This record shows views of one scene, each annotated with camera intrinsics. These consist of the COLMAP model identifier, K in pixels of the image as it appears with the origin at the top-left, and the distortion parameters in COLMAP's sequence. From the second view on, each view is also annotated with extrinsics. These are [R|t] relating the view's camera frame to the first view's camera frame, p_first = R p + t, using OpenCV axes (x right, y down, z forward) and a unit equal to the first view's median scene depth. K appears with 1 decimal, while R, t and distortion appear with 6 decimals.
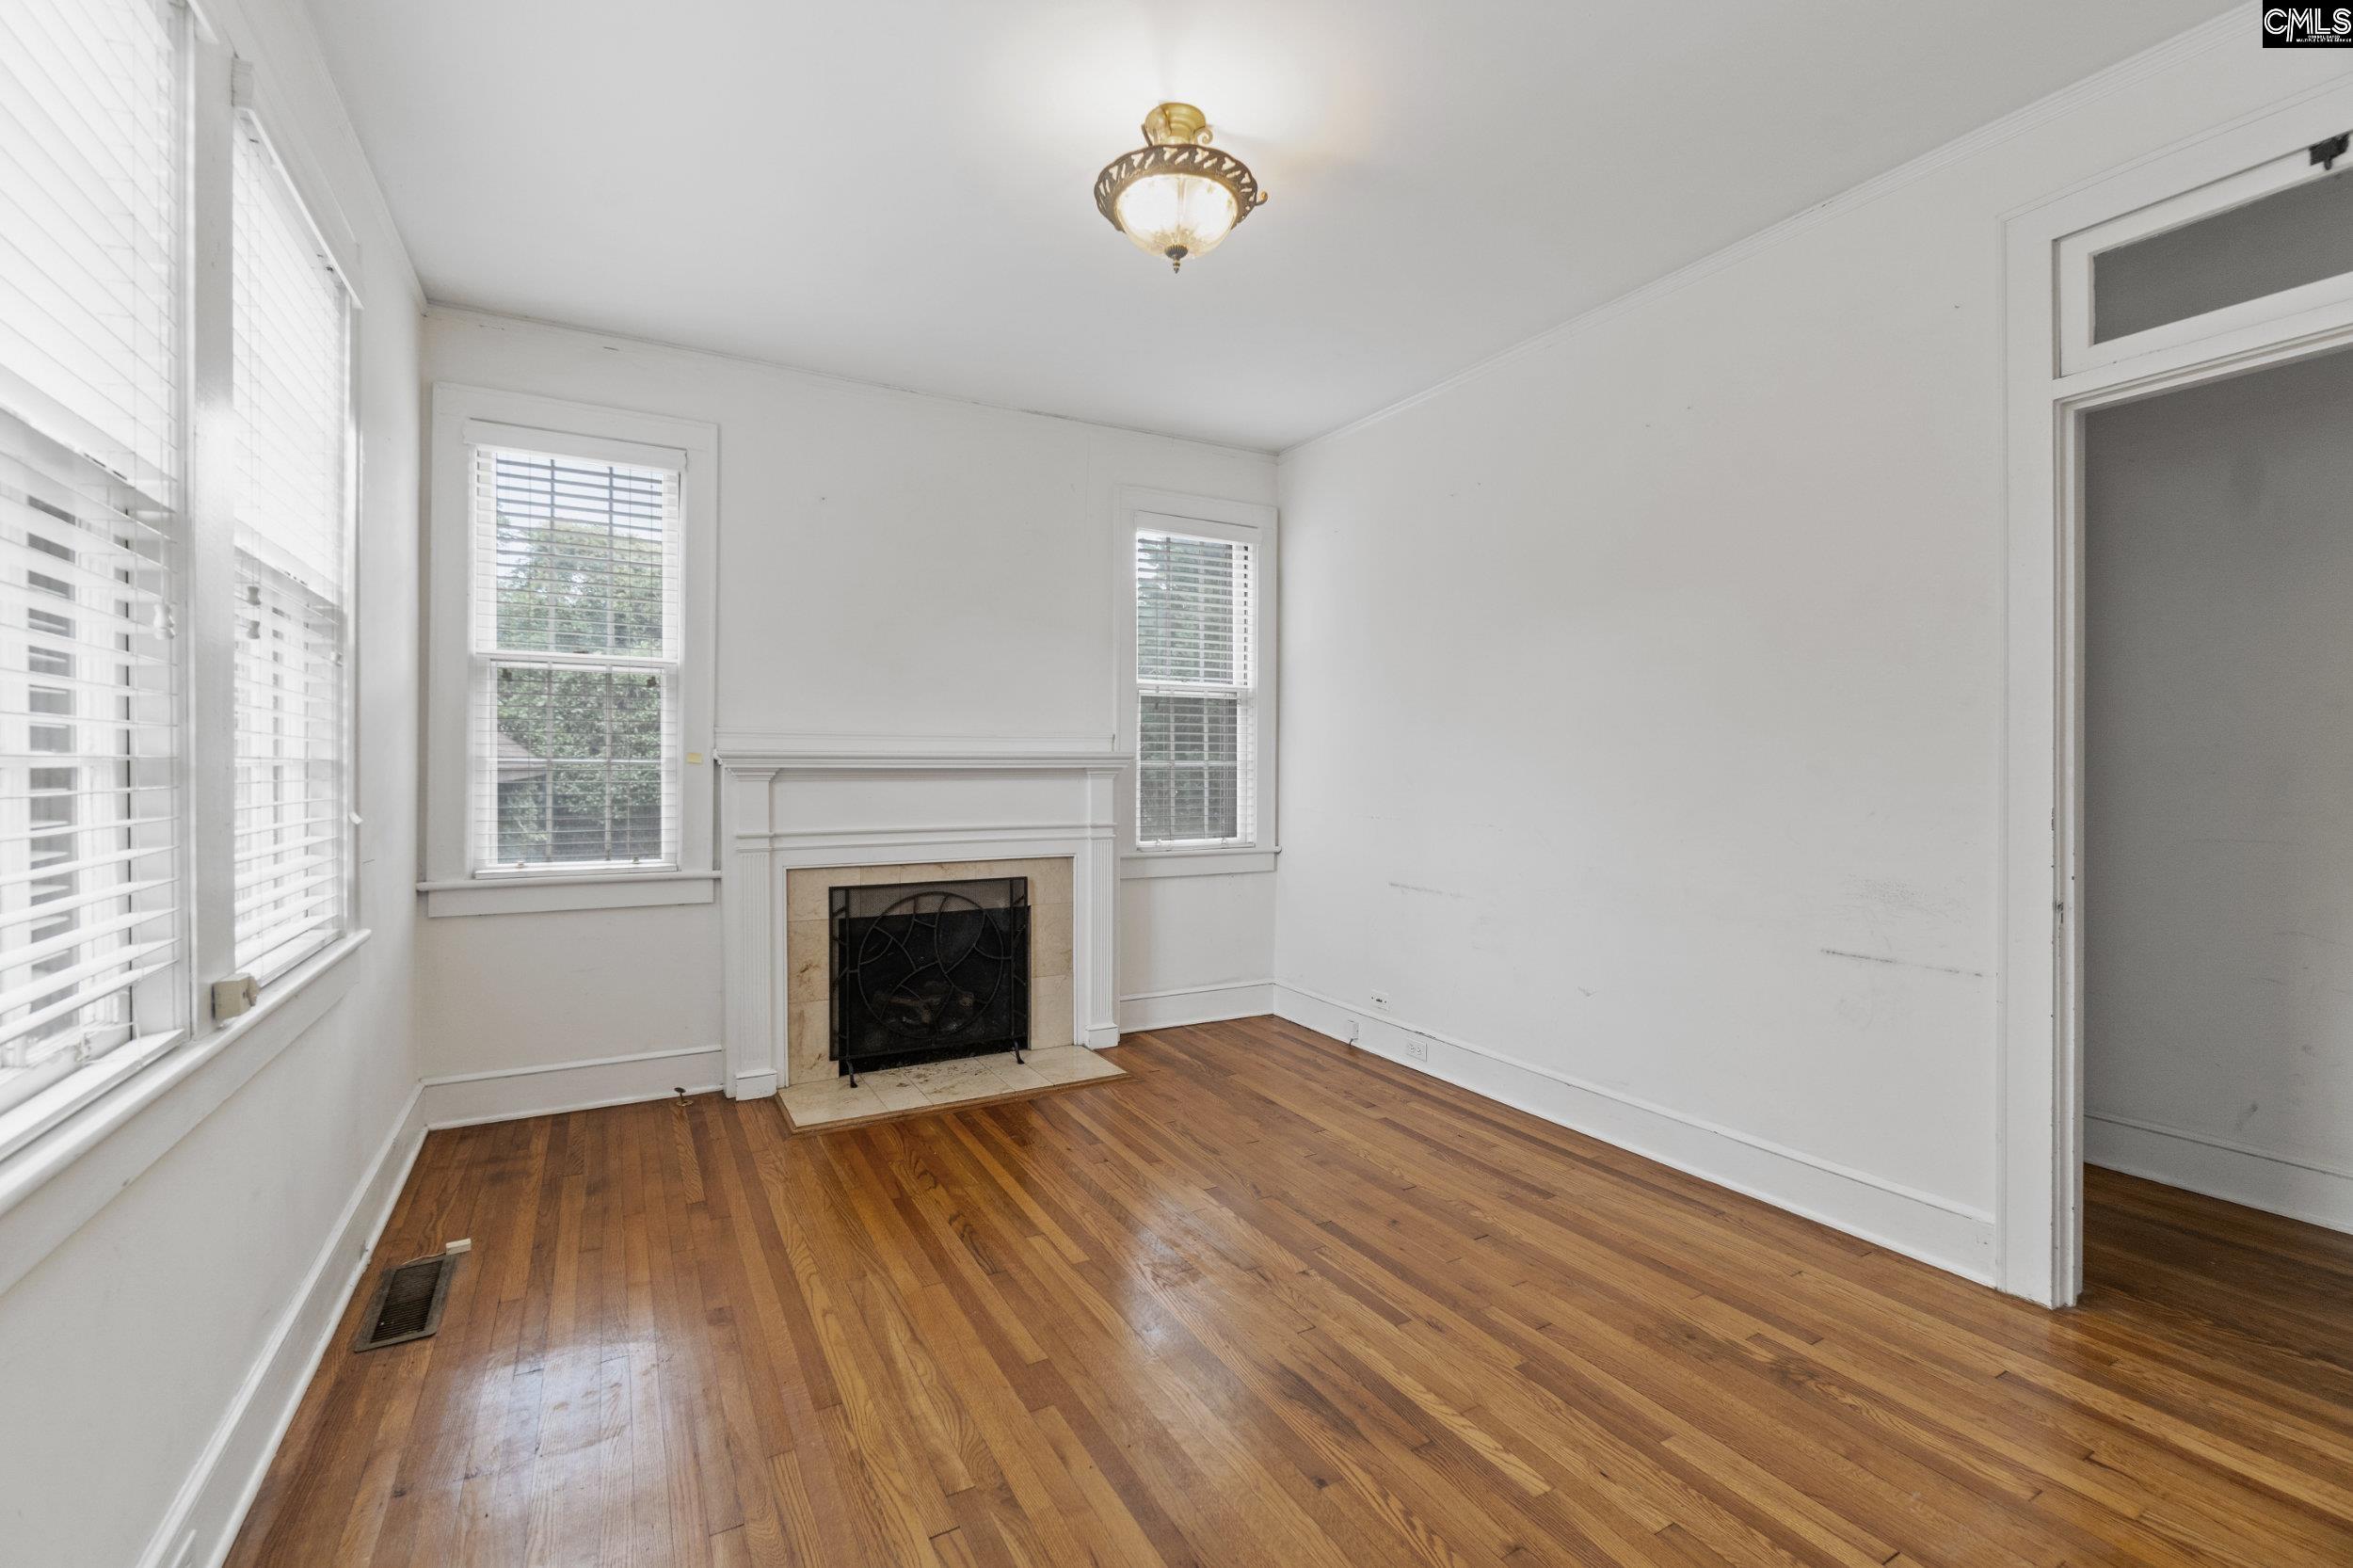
lens RADIAL K [[1023.1, 0, 1175.8], [0, 1023.1, 777.8], [0, 0, 1]] dist [-0.002861, 0.001497]
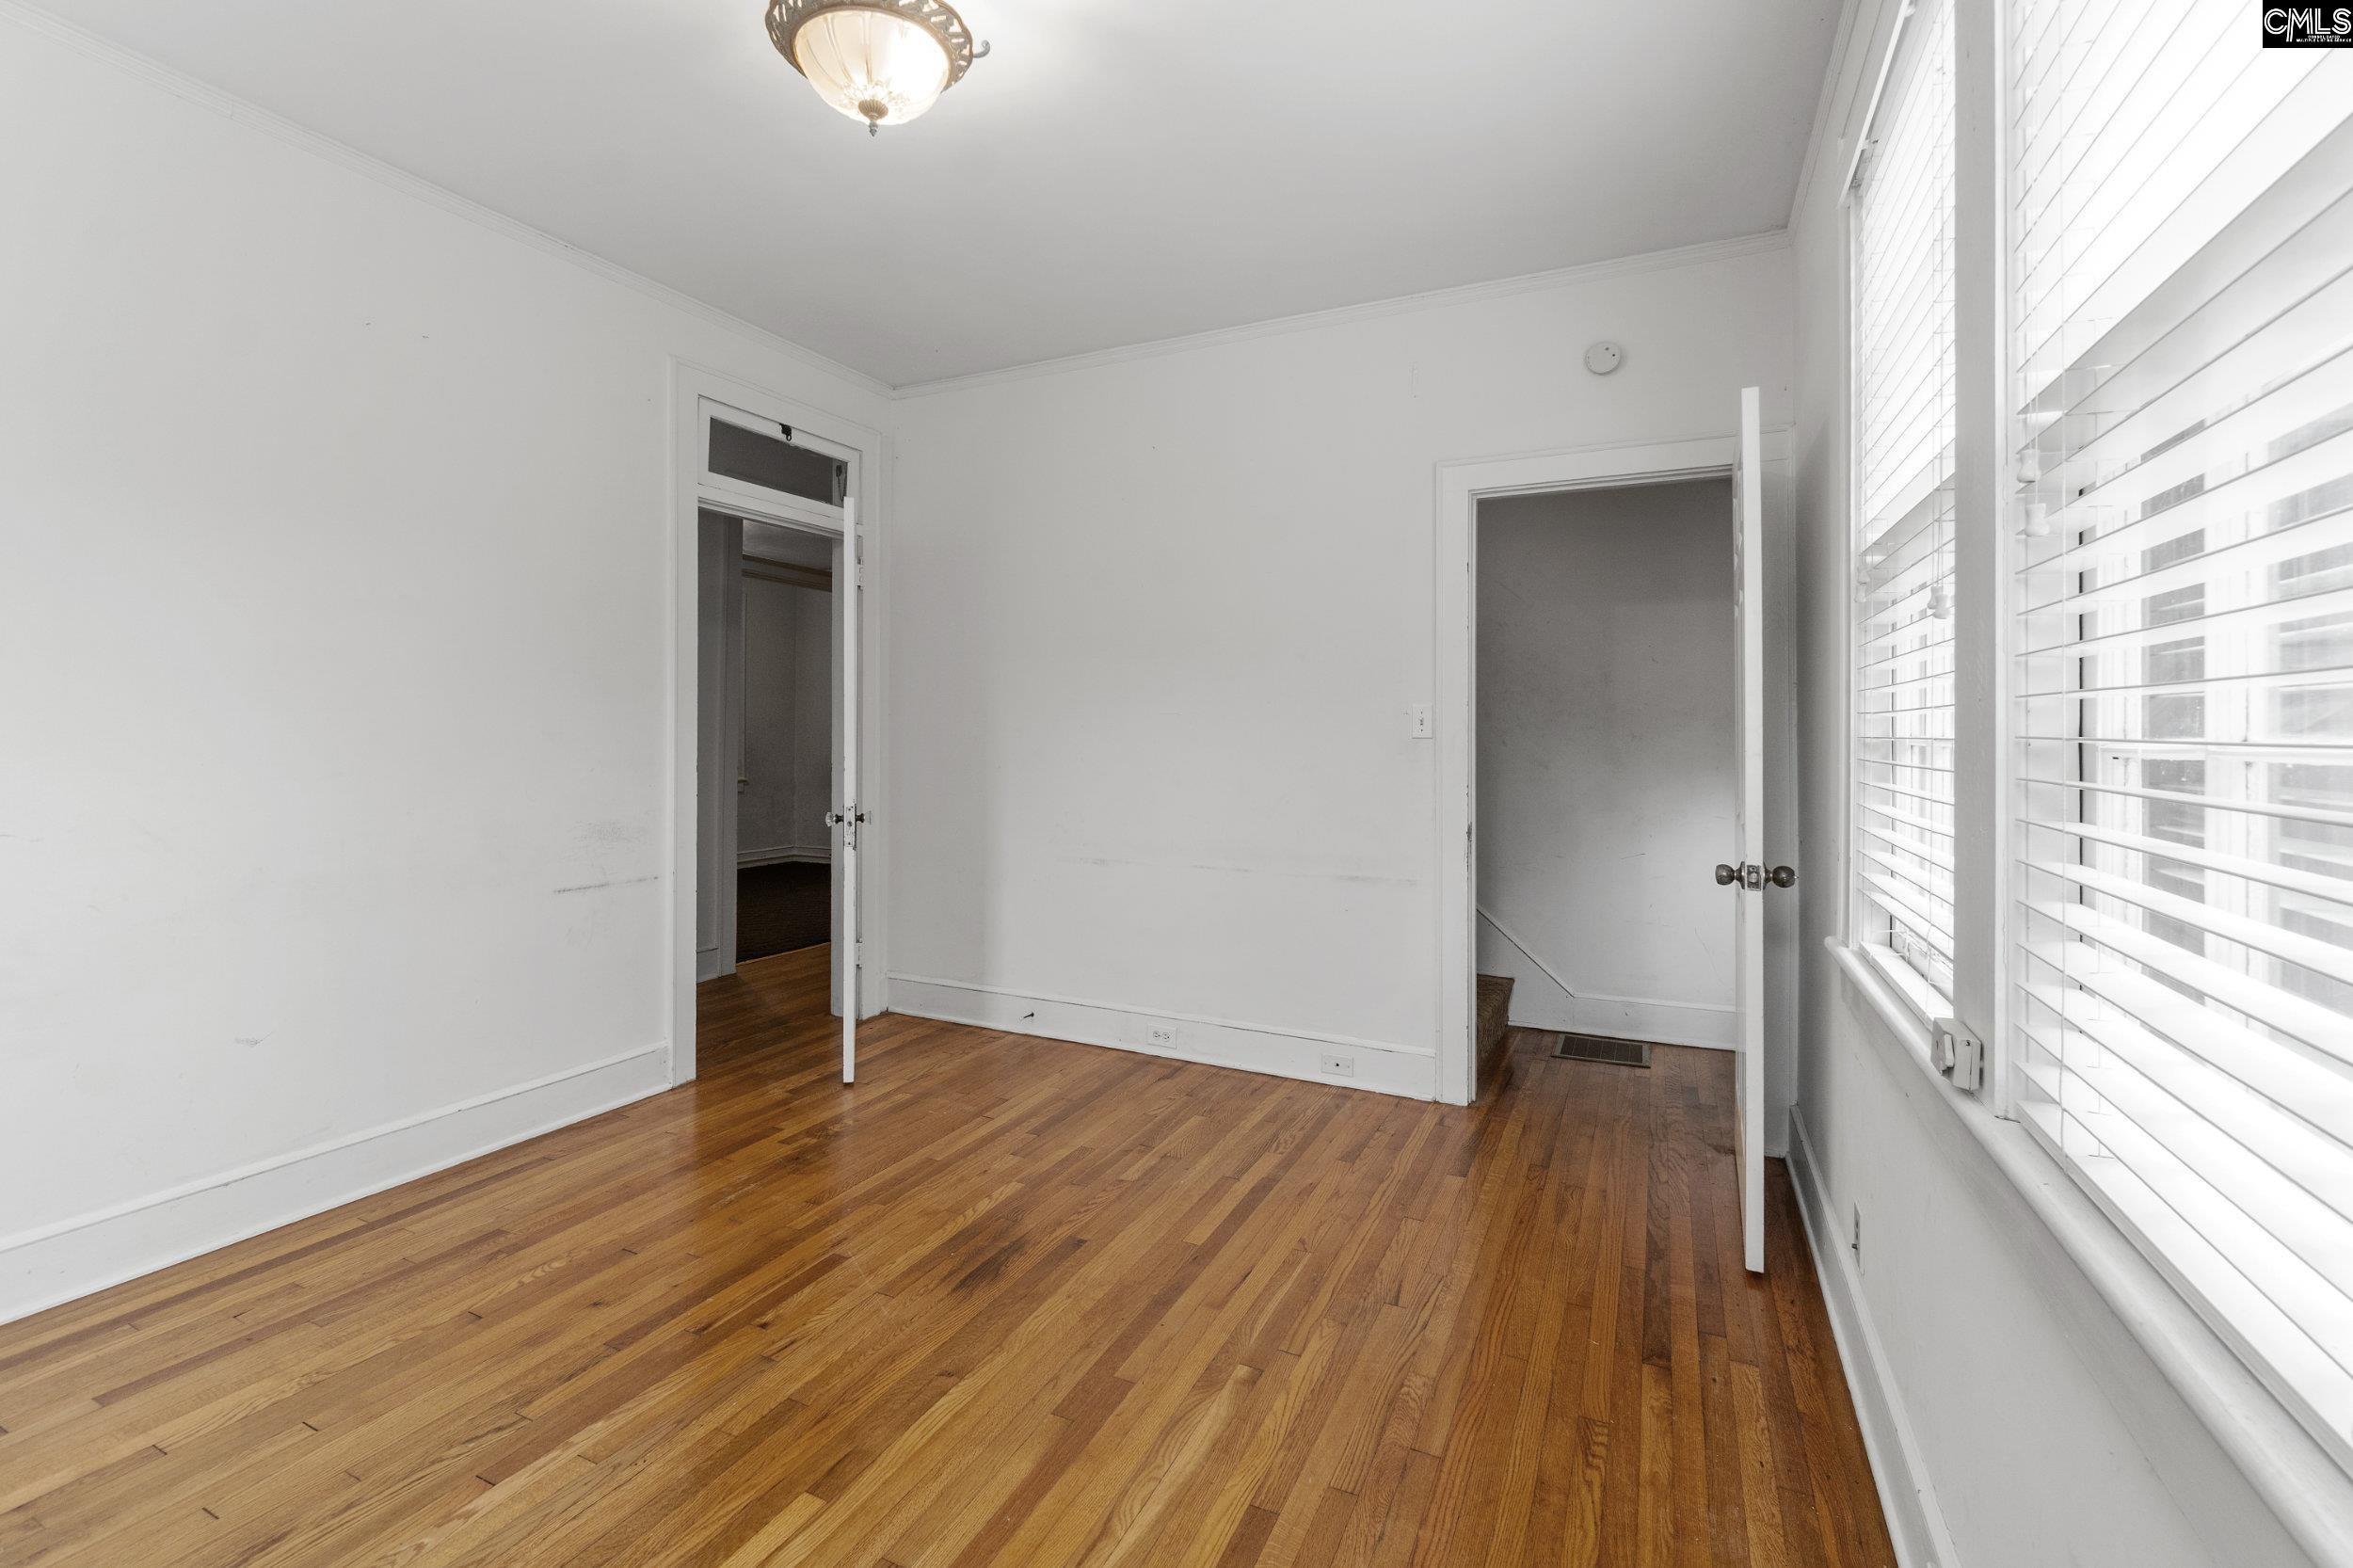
lens RADIAL K [[1023.1, 0, 1158.9], [0, 1023.1, 729.0], [0, 0, 1]] dist [-0.002861, 0.001497]
pose [[-0.571865, -0.002061, 0.820345, -0.910775], [-0.001091, 0.999998, 0.001752, -0.019838], [-0.820347, 0.000107, -0.571866, 1.450171]]
